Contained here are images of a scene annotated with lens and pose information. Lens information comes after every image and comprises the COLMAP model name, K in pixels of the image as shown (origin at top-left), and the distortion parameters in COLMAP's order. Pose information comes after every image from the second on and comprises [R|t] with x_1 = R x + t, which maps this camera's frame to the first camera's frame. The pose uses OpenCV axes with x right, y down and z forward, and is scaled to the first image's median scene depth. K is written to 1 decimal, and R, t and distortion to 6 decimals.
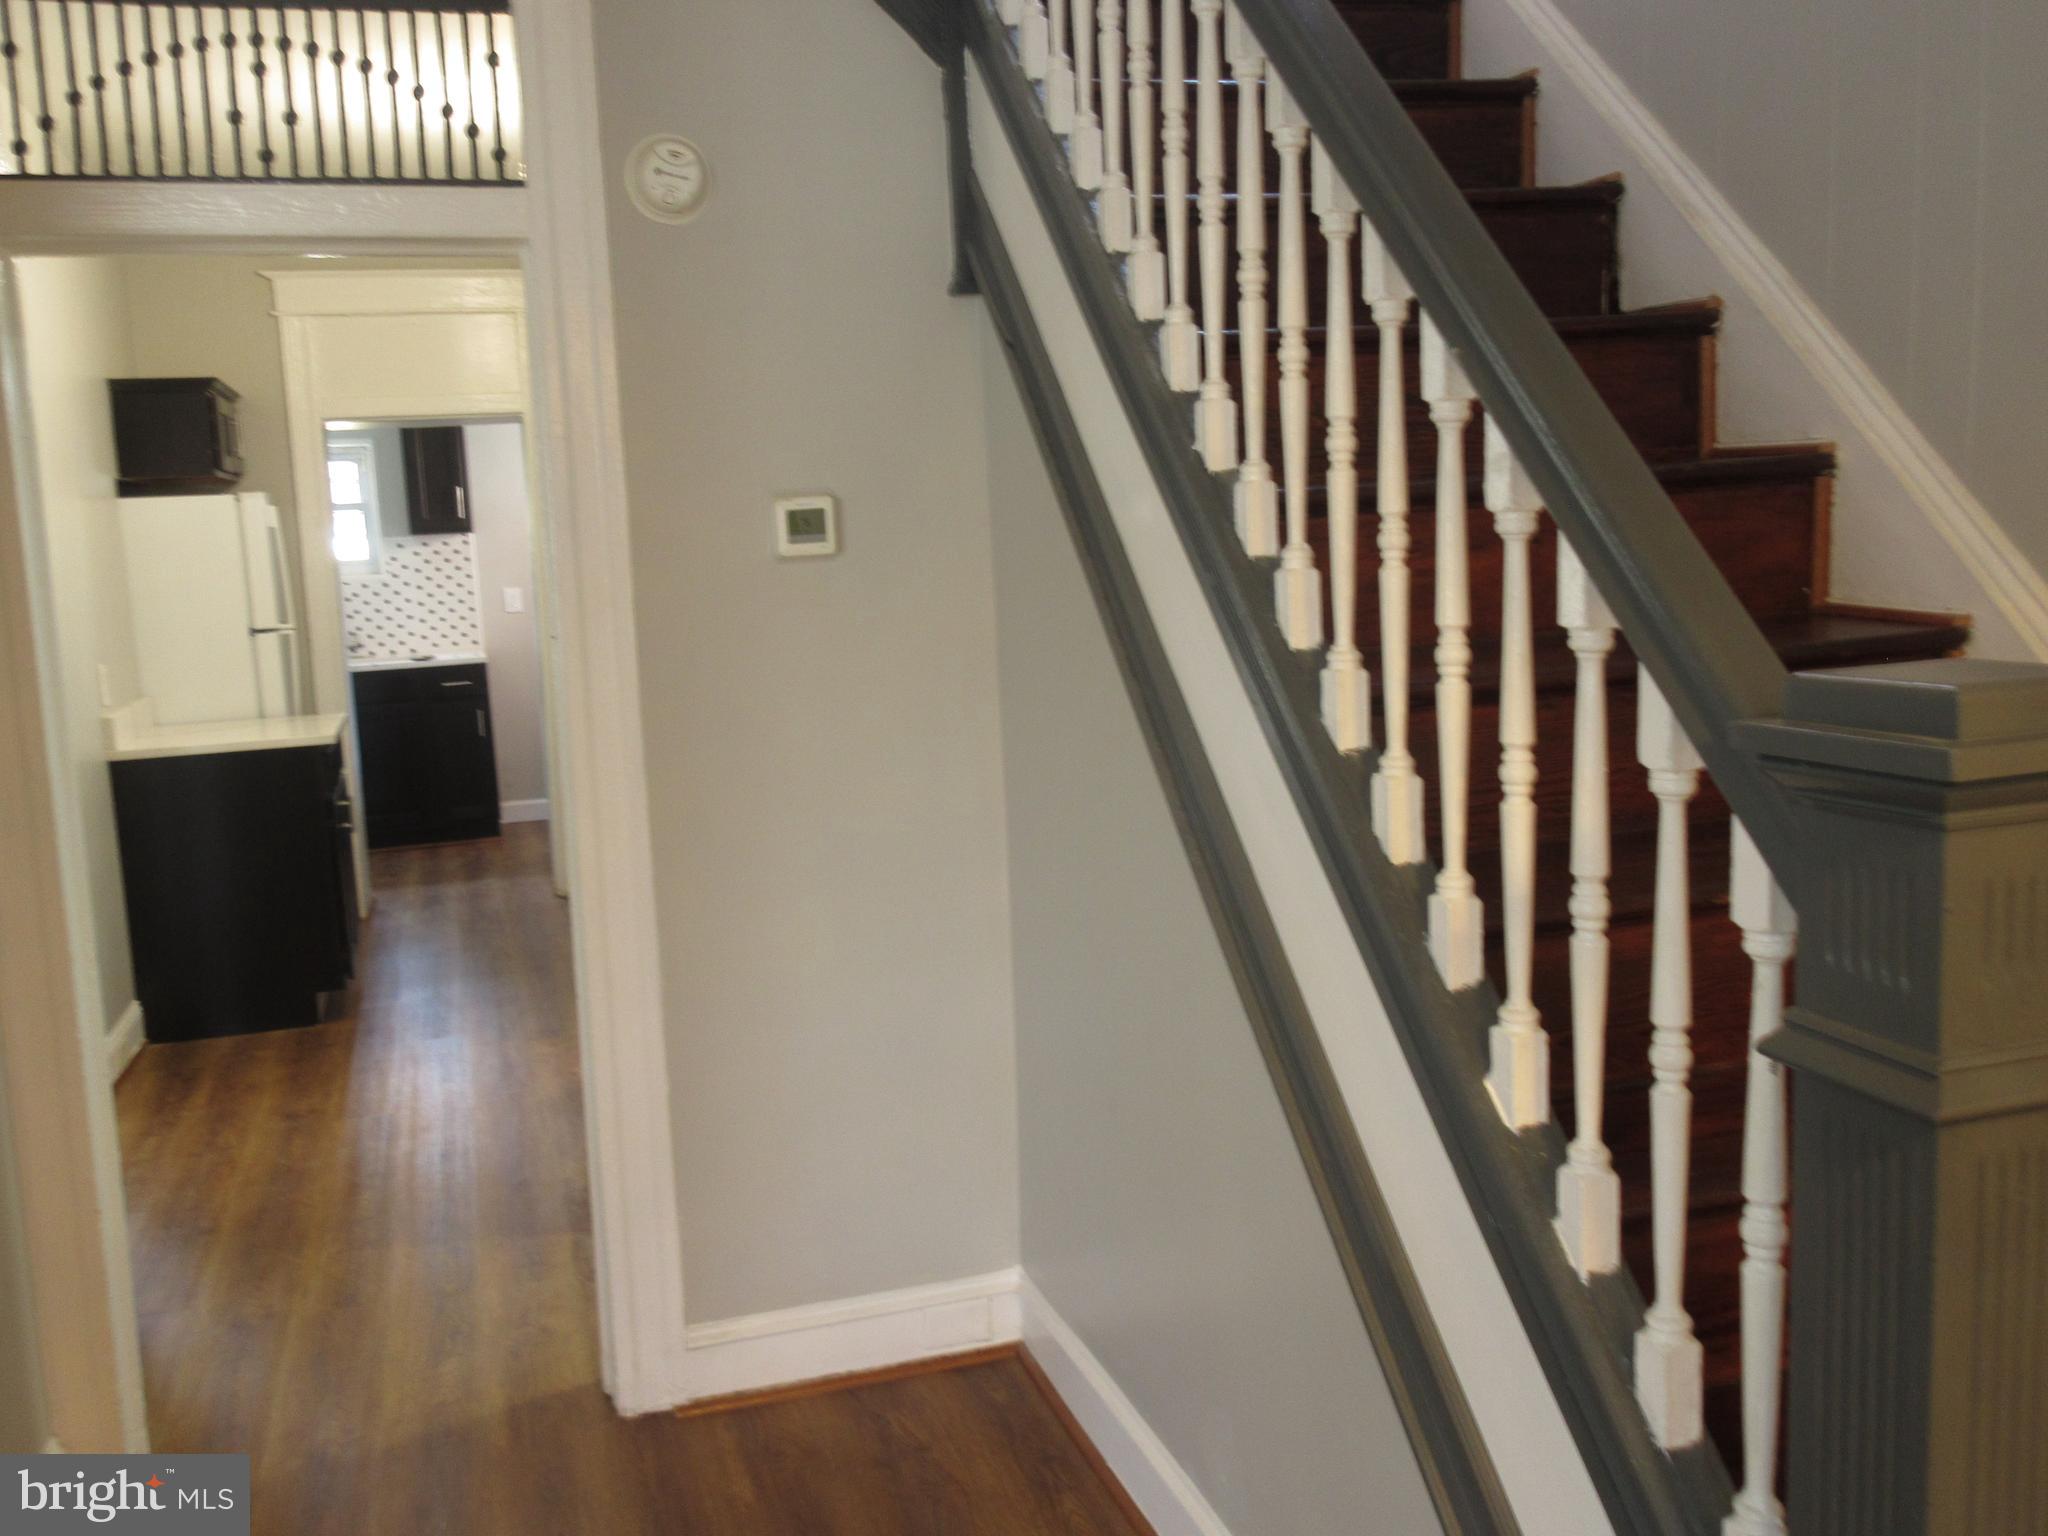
lens RADIAL K [[1770.3, 0, 1015.7], [0, 1770.3, 773.5], [0, 0, 1]] dist [0.003242, -0.013587]
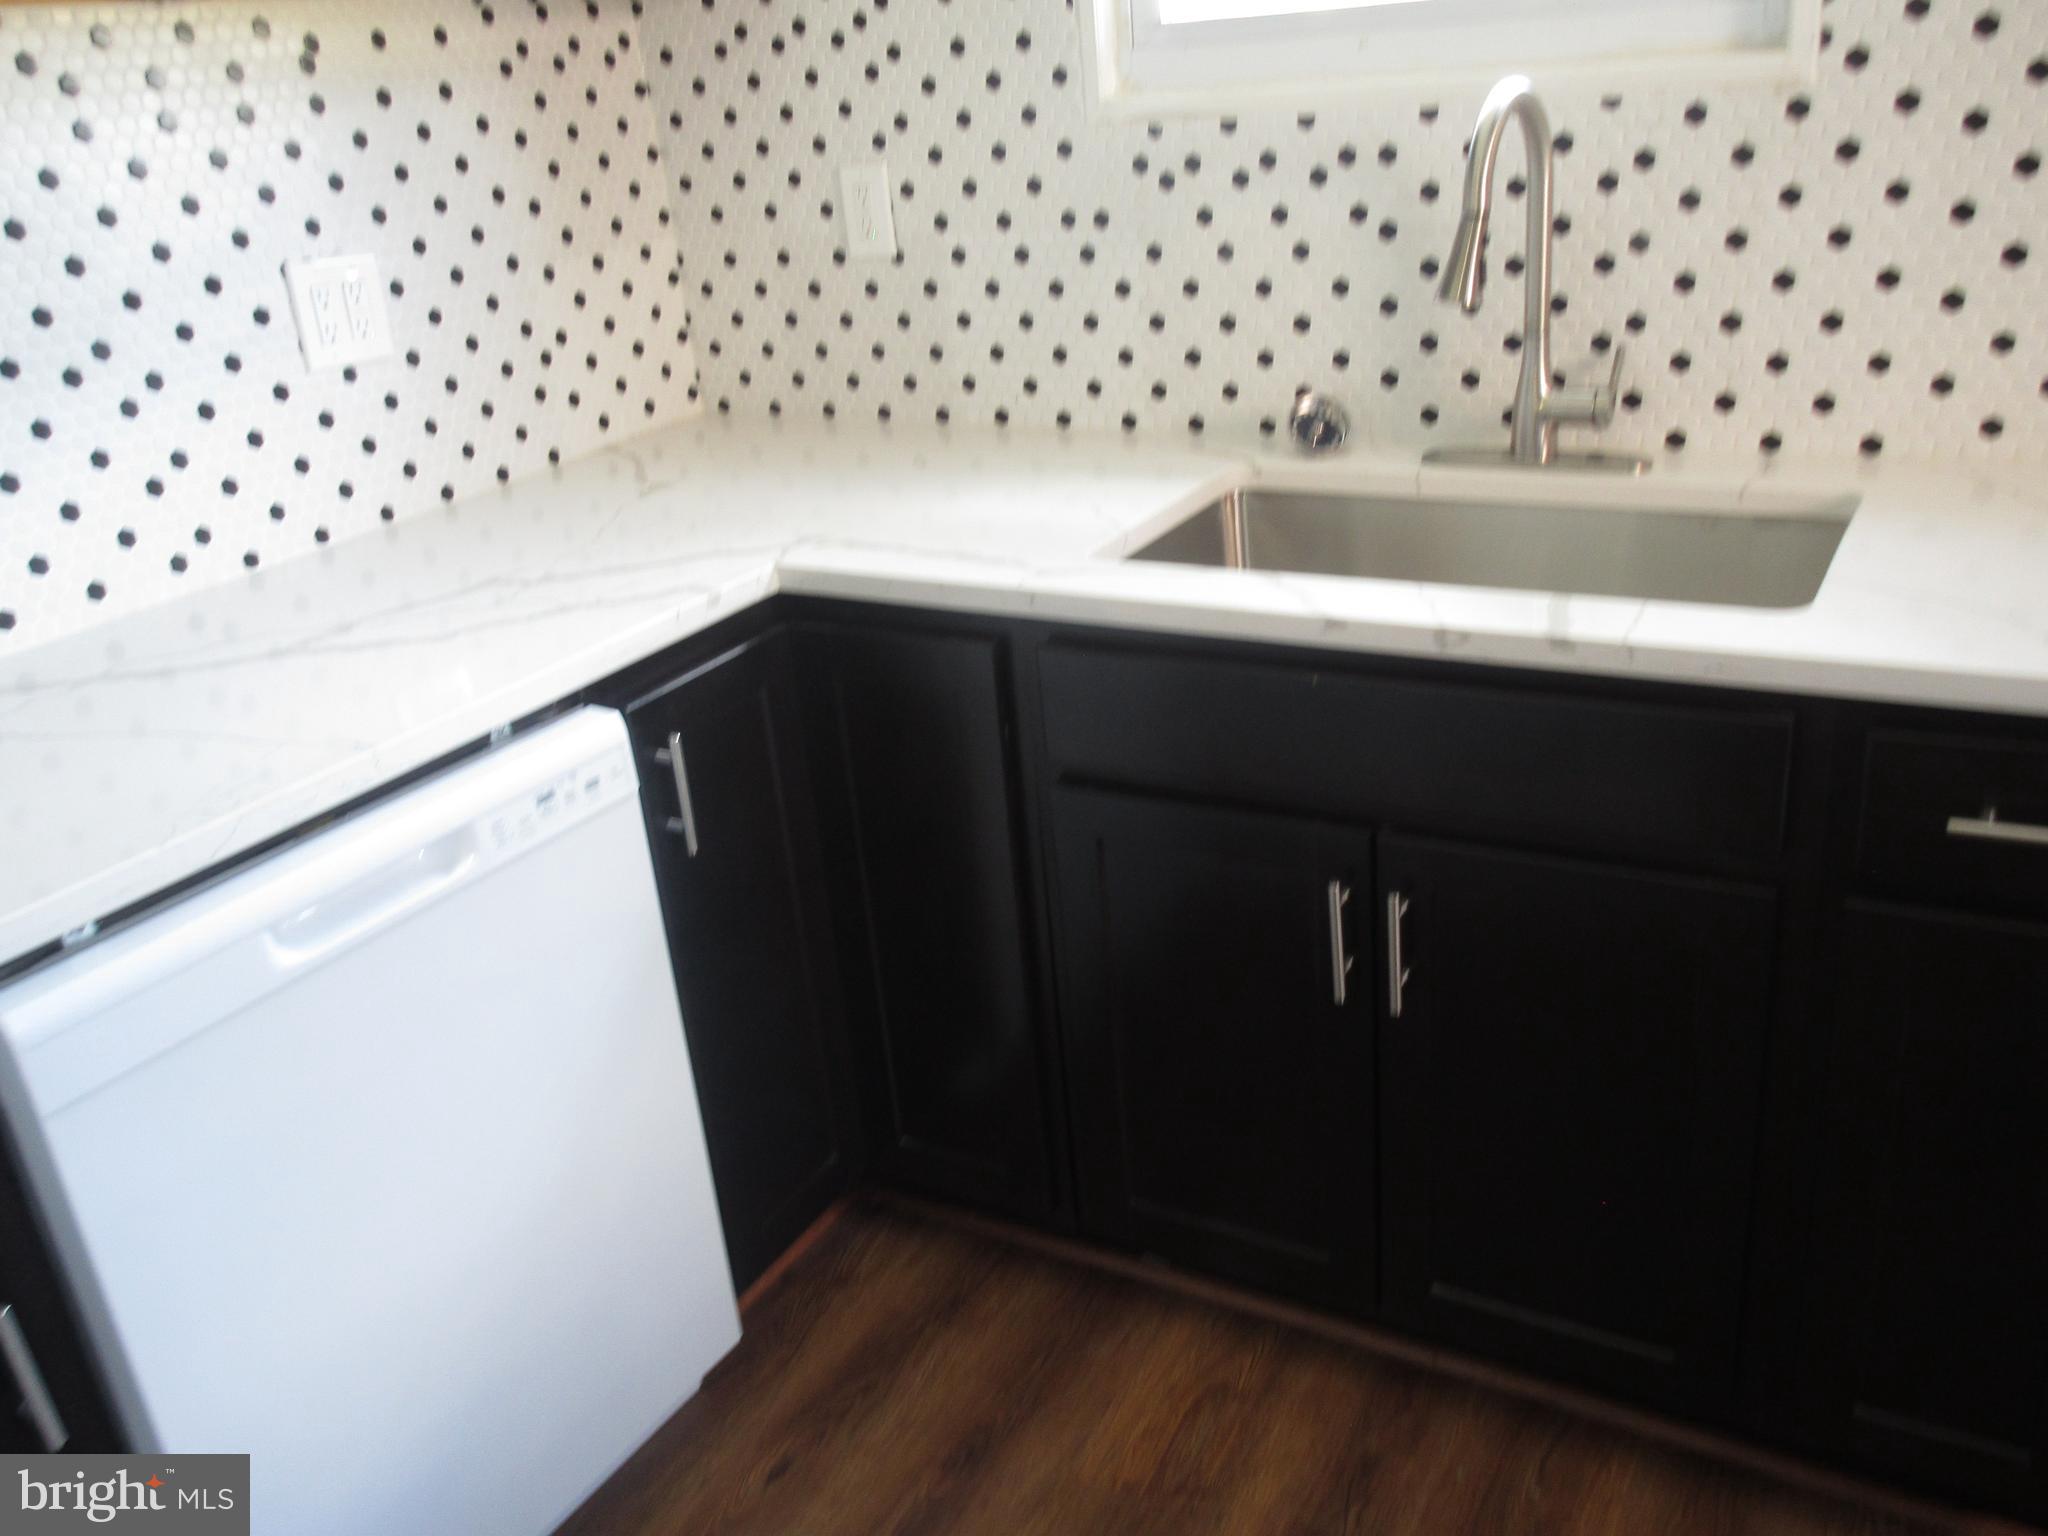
lens RADIAL K [[1686.9, 0, 1029.6], [0, 1686.9, 770.0], [0, 0, 1]] dist [-0.002407, 0.006779]
pose [[0.670284, 0.281205, -0.686762, -0.433406], [-0.044064, 0.938874, 0.341429, -0.161173], [0.740795, -0.198594, 0.641703, 1.320005]]
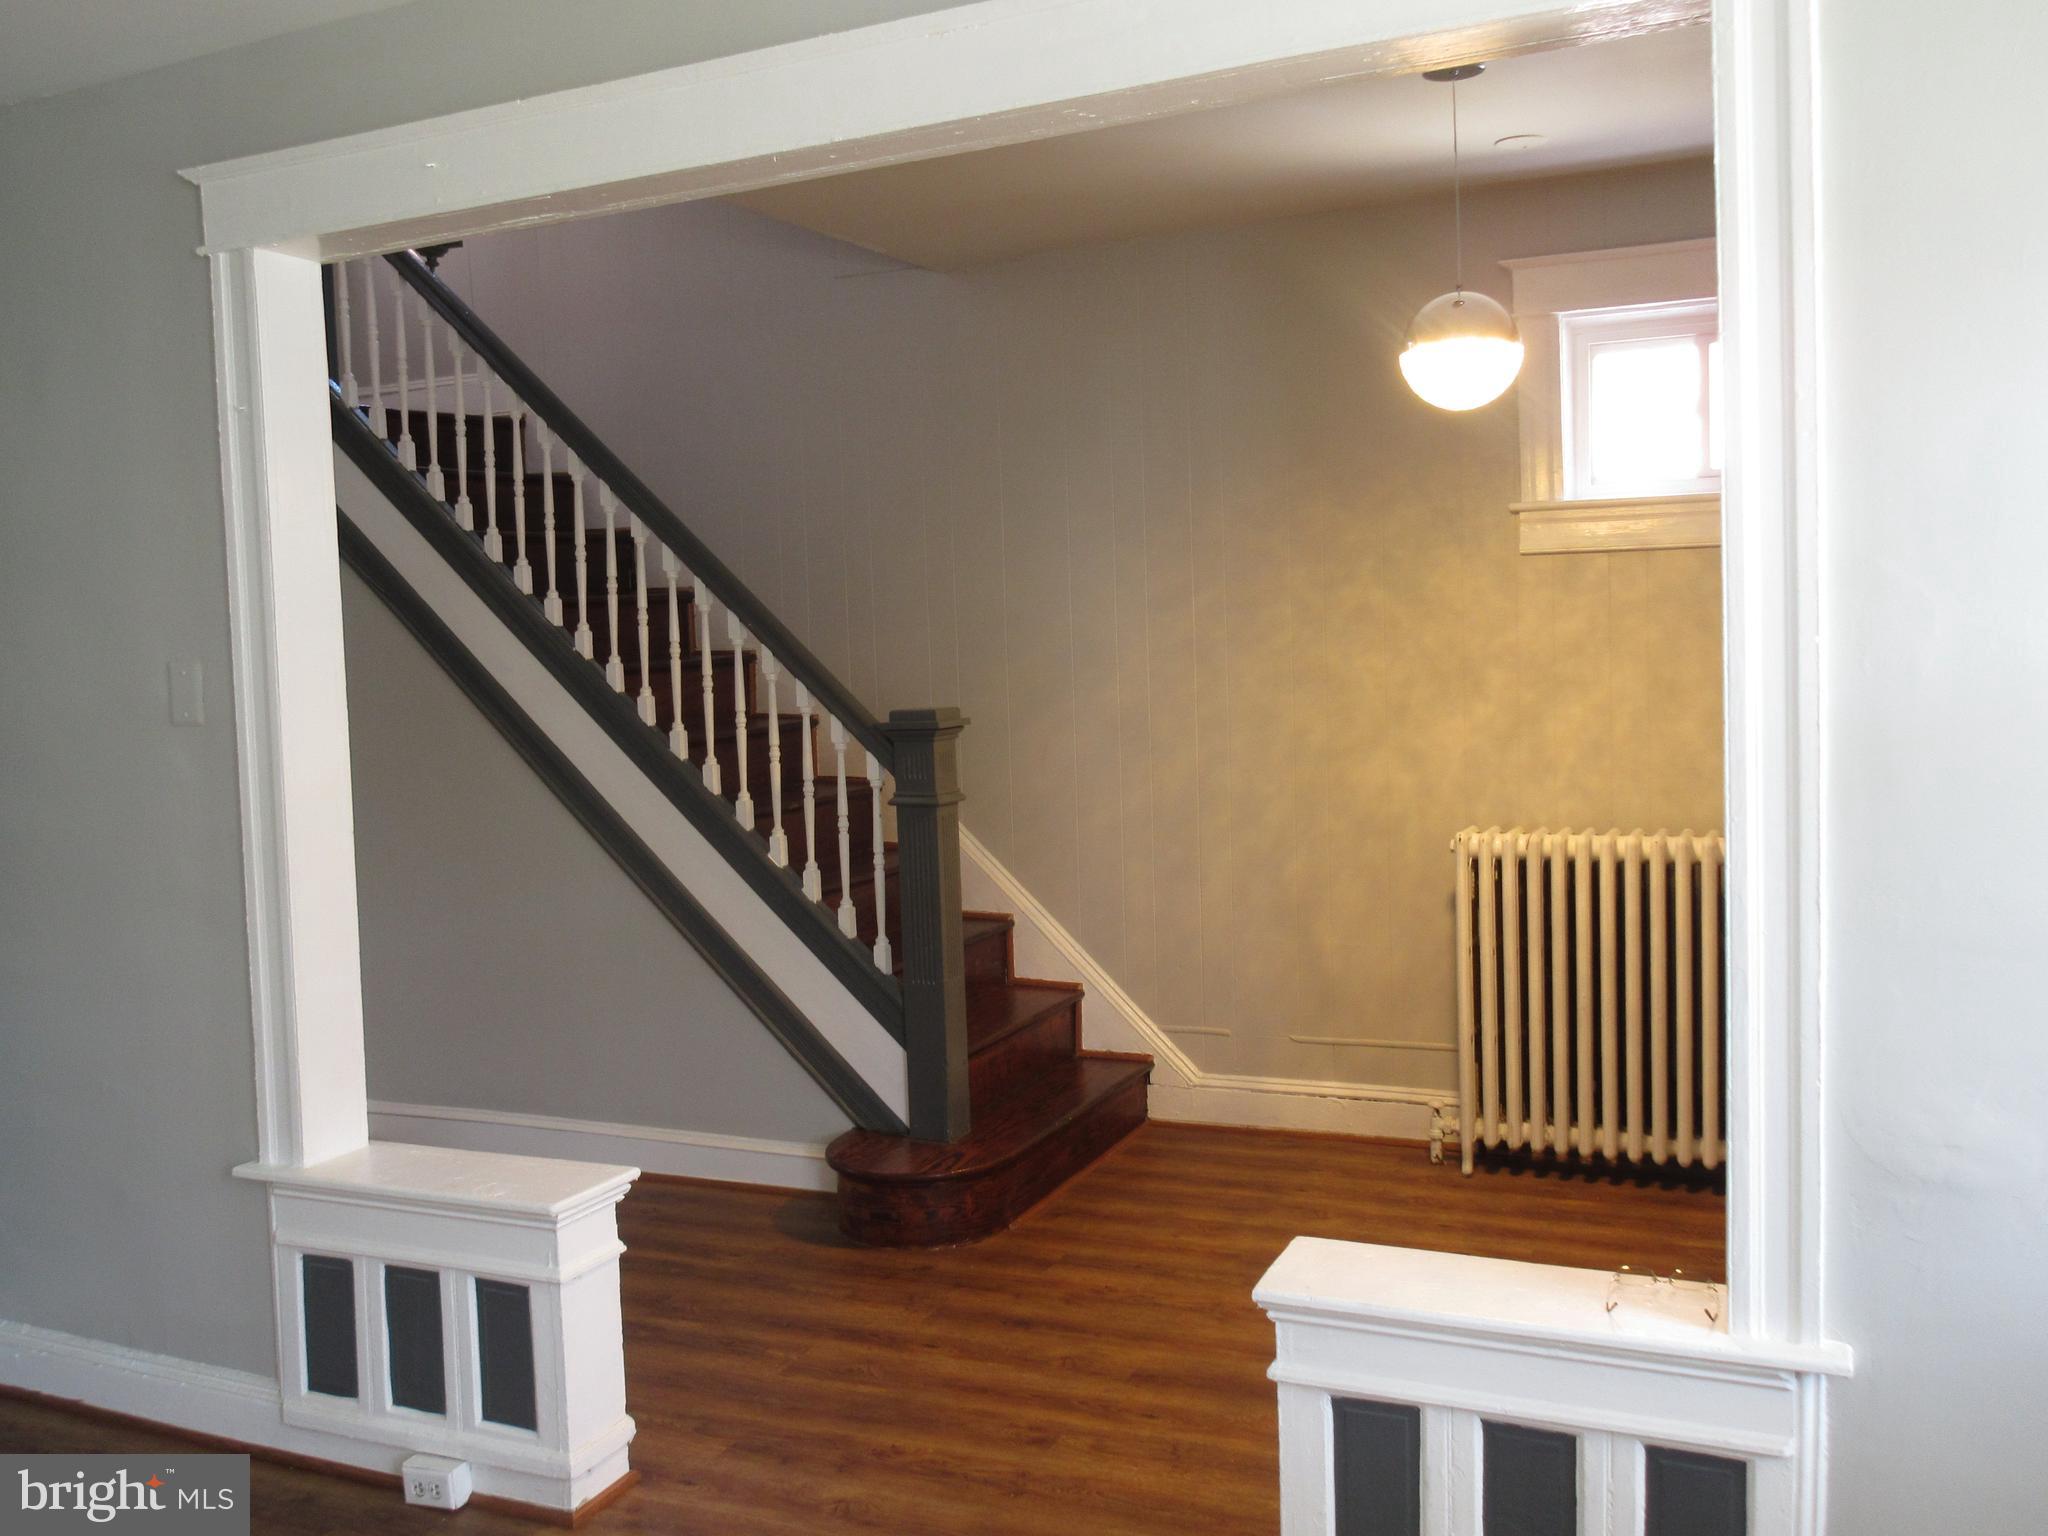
lens RADIAL K [[1770.3, 0, 1026.6], [0, 1770.3, 770.5], [0, 0, 1]] dist [0.003242, -0.013587]
pose [[0.652759, -0.018342, 0.757344, -0.519929], [0.104676, 0.992301, -0.066189, 0.083442], [-0.750299, 0.122481, 0.649653, -0.394740]]
